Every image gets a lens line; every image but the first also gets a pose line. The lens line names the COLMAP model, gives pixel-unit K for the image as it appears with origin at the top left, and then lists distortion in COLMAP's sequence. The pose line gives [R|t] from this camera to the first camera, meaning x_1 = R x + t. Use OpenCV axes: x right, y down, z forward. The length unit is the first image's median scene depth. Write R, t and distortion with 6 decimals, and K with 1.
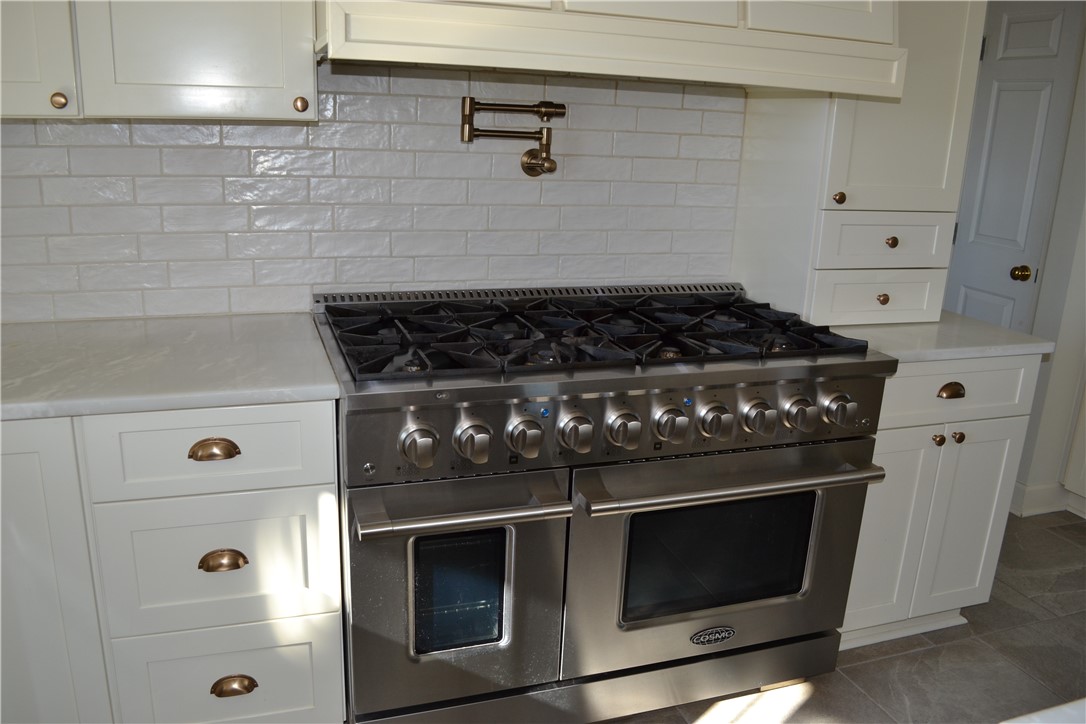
lens RADIAL K [[869.9, 0, 540.6], [0, 869.9, 366.6], [0, 0, 1]] dist [-0.084407, 0.014017]
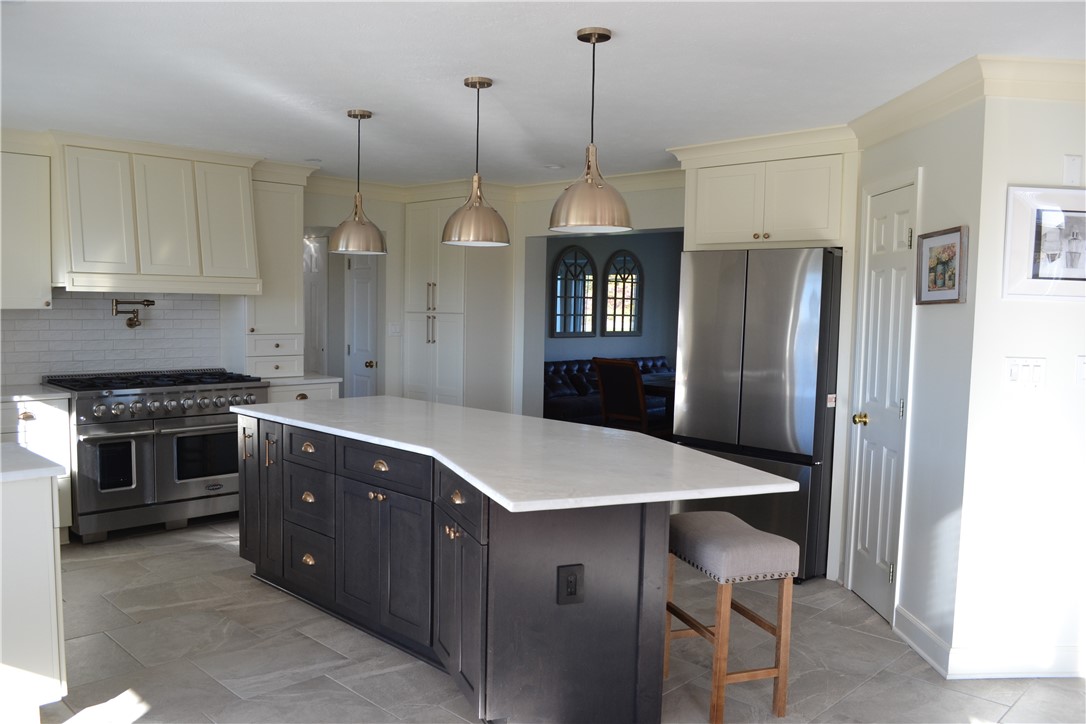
lens RADIAL K [[869.9, 0, 546.8], [0, 869.9, 364.5], [0, 0, 1]] dist [-0.084407, 0.014017]
pose [[0.889979, -0.053066, 0.452903, -0.066960], [0.139443, 0.977299, -0.159505, 0.478304], [-0.434158, 0.205110, 0.877175, -1.791338]]
